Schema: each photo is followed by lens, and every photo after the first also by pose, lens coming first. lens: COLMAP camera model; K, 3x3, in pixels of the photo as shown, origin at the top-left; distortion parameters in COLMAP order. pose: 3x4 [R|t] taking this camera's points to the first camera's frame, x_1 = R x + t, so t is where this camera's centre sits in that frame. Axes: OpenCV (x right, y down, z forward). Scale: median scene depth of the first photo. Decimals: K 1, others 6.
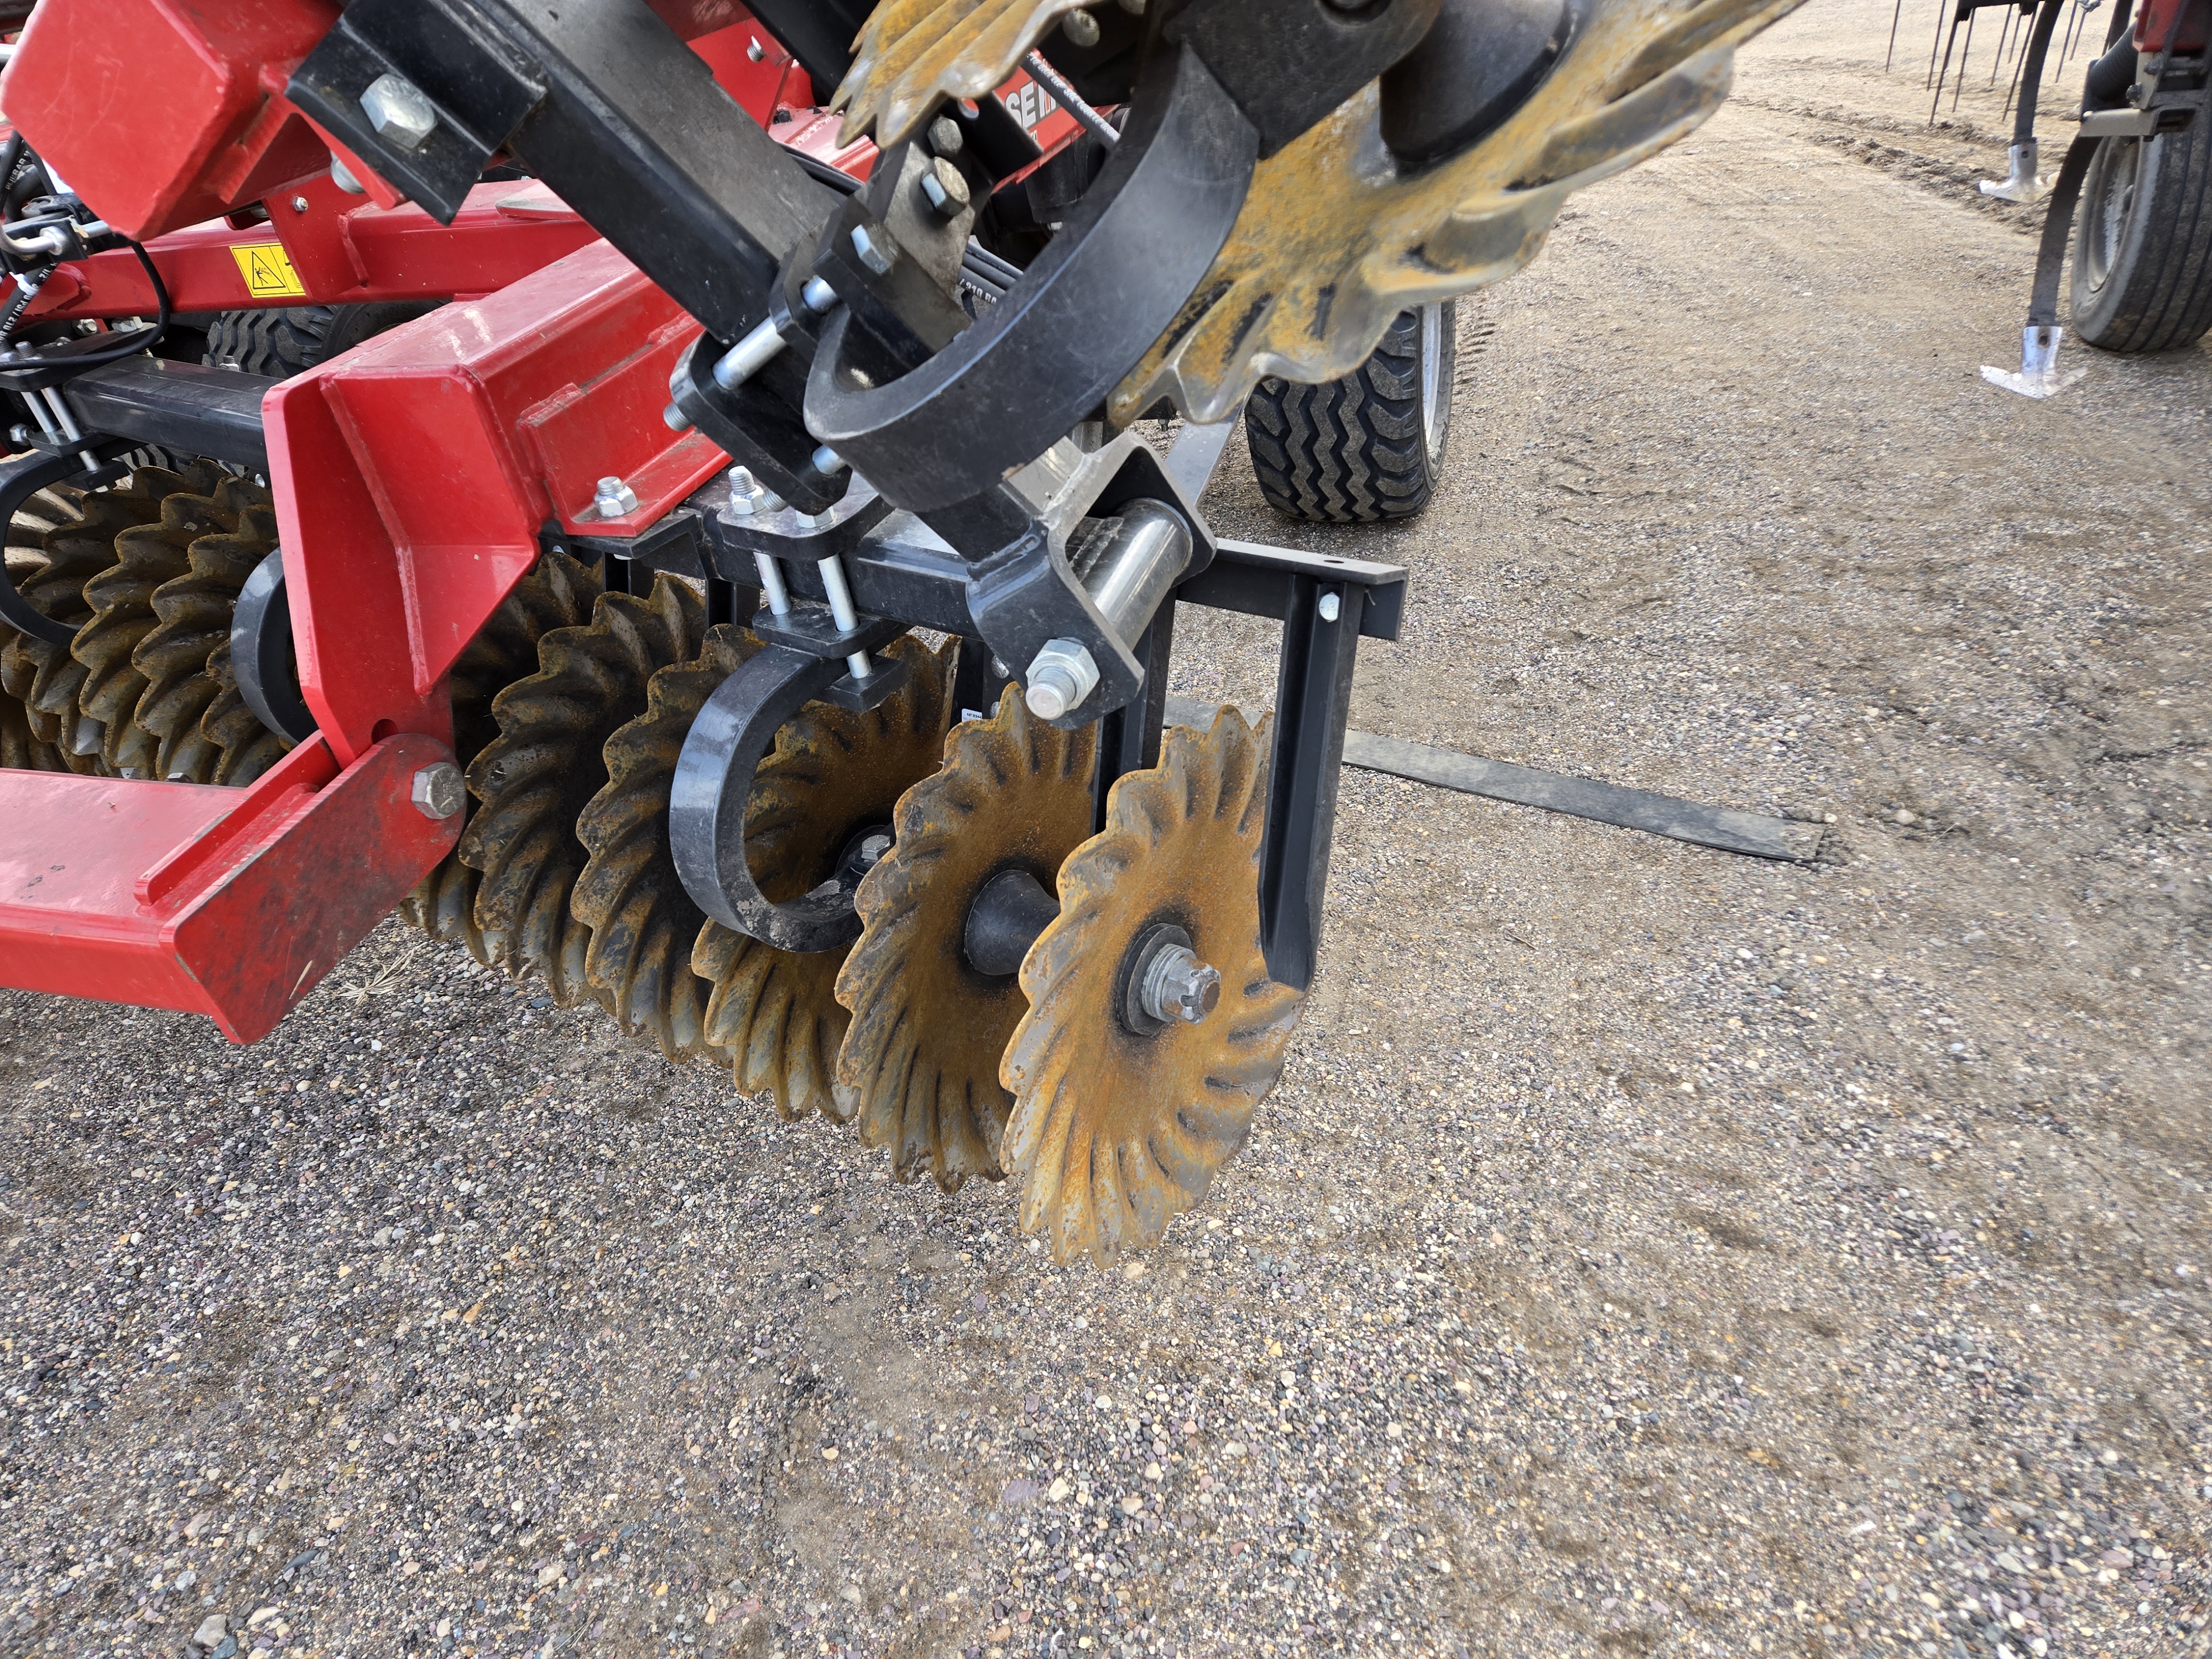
lens RADIAL K [[1541.1, 0, 1150.5], [0, 1541.1, 836.4], [0, 0, 1]] dist [0.097163, -0.076948]
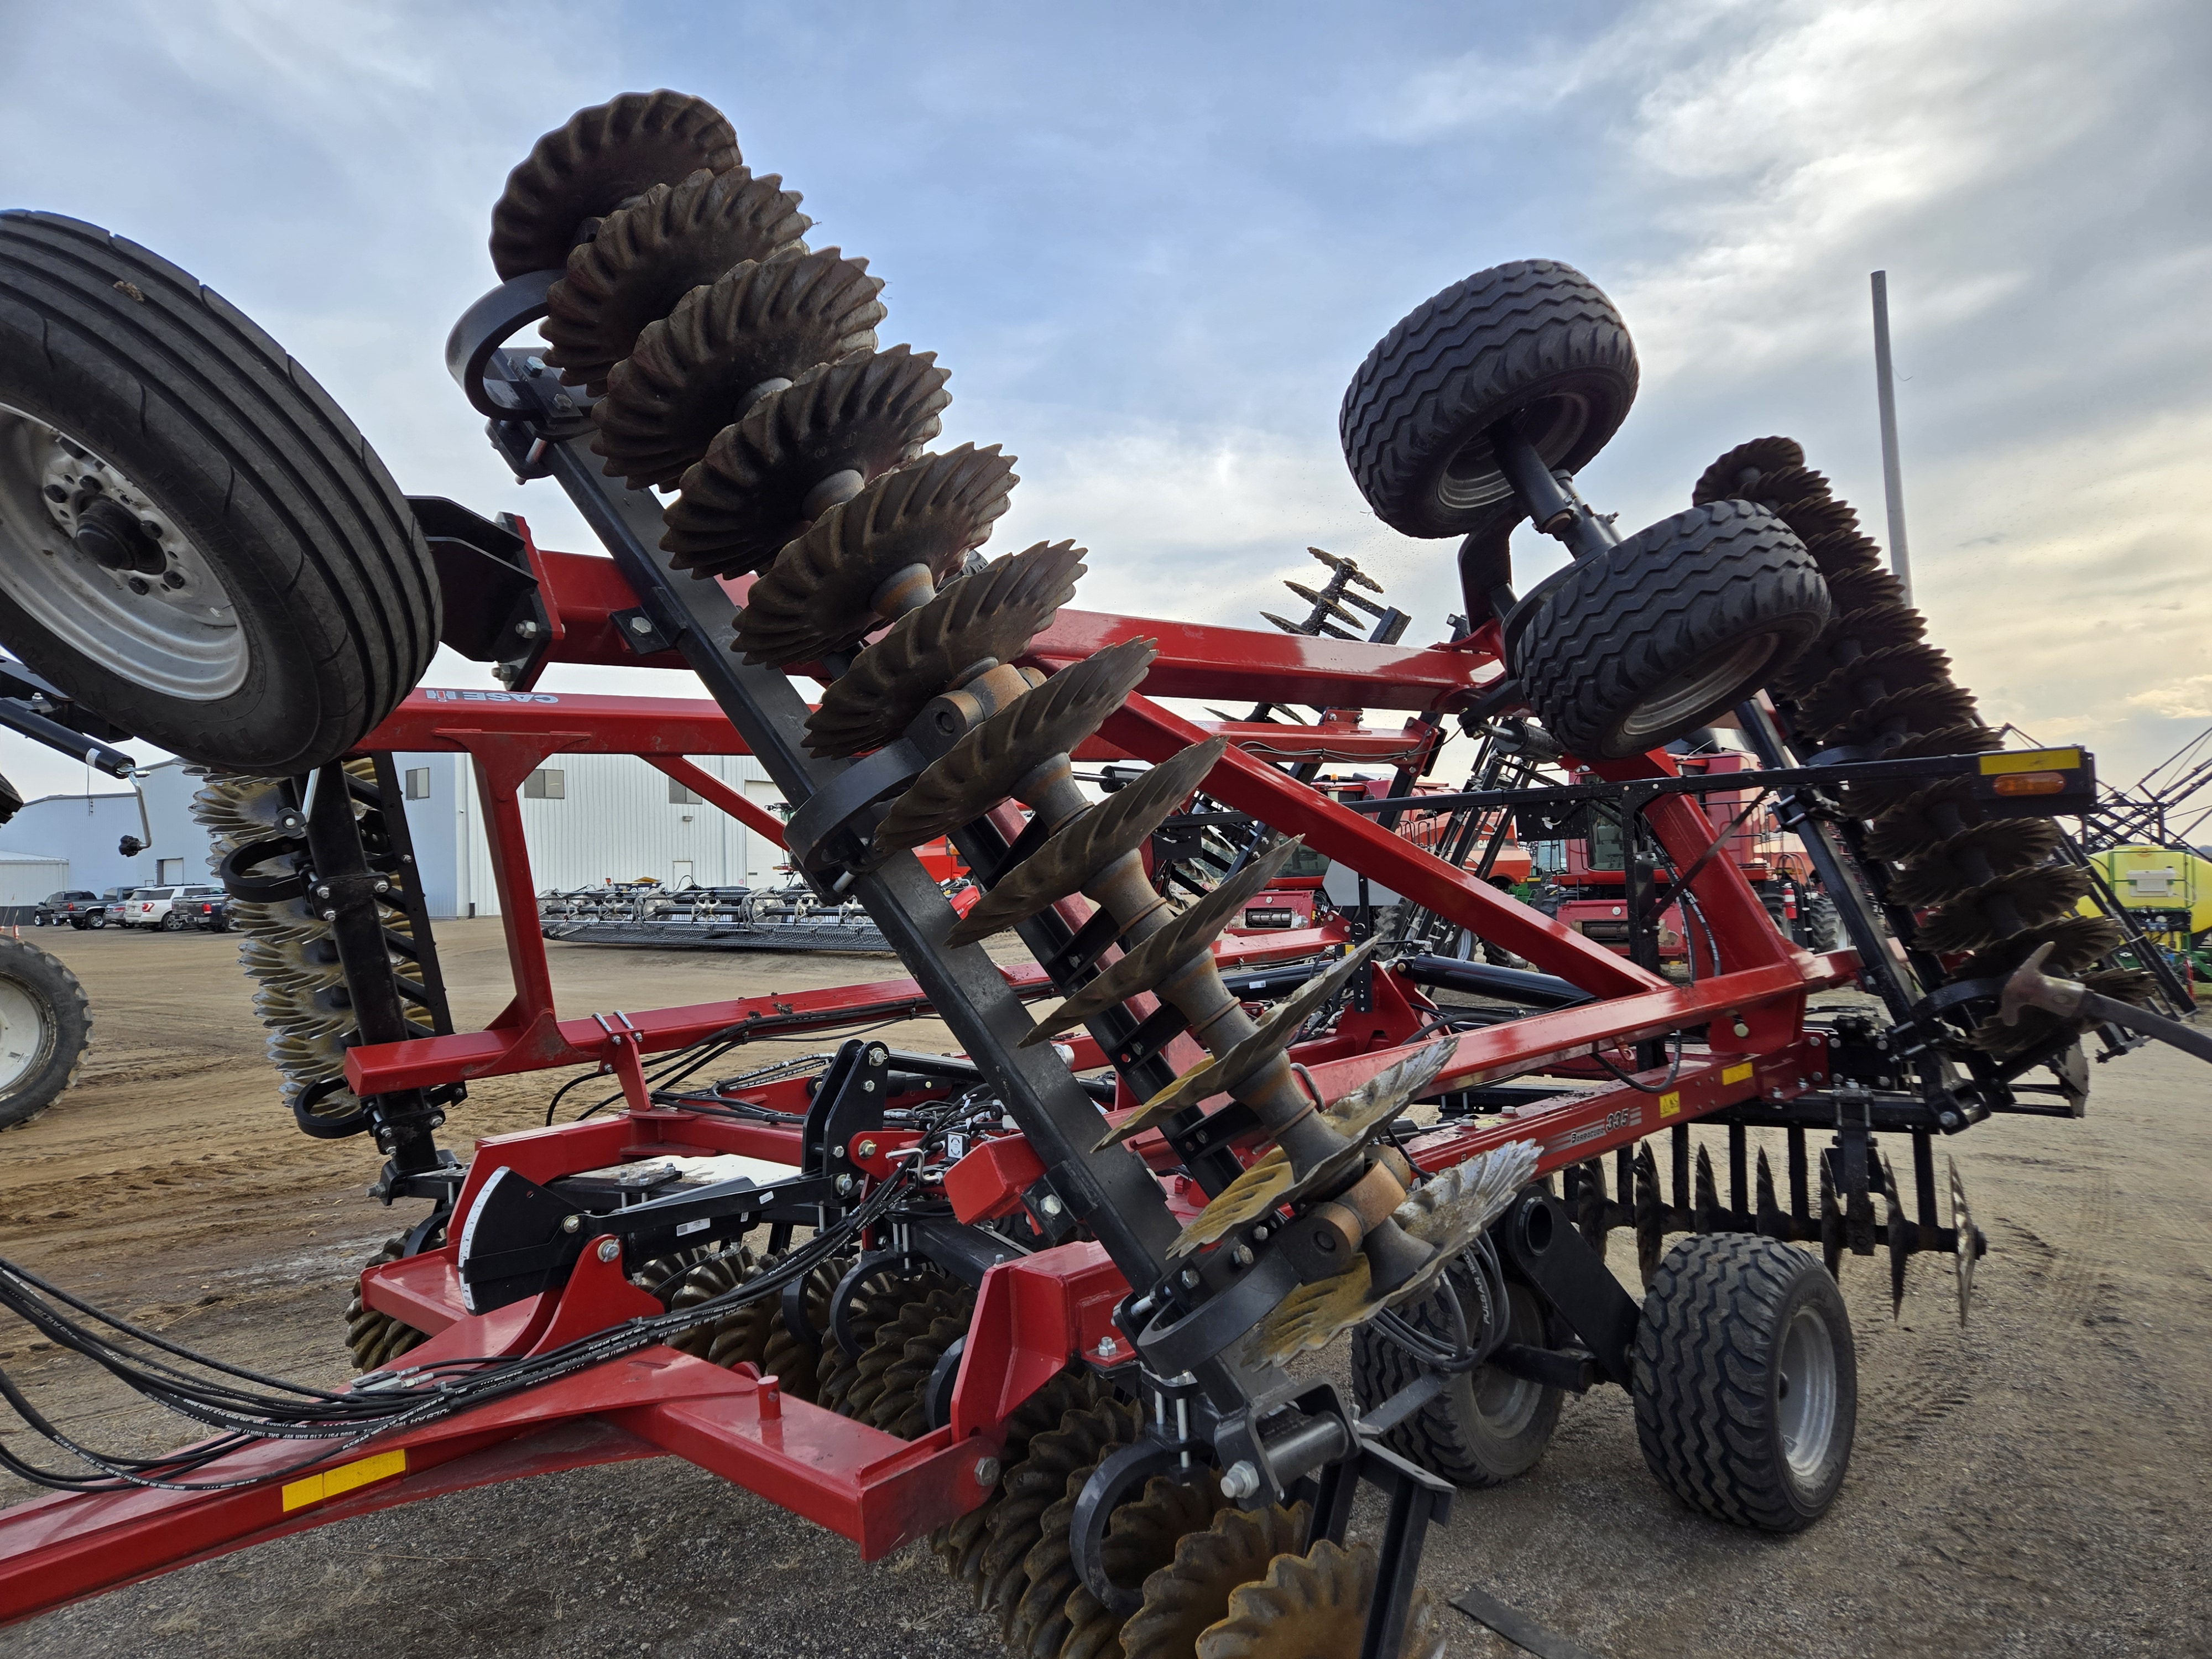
lens RADIAL K [[1541.1, 0, 1150.5], [0, 1541.1, 836.4], [0, 0, 1]] dist [0.097163, -0.076948]
pose [[0.892085, 0.099714, -0.440728, 0.415623], [-0.319213, 0.829401, -0.458473, 0.114695], [0.319824, 0.549683, 0.771726, -0.721282]]
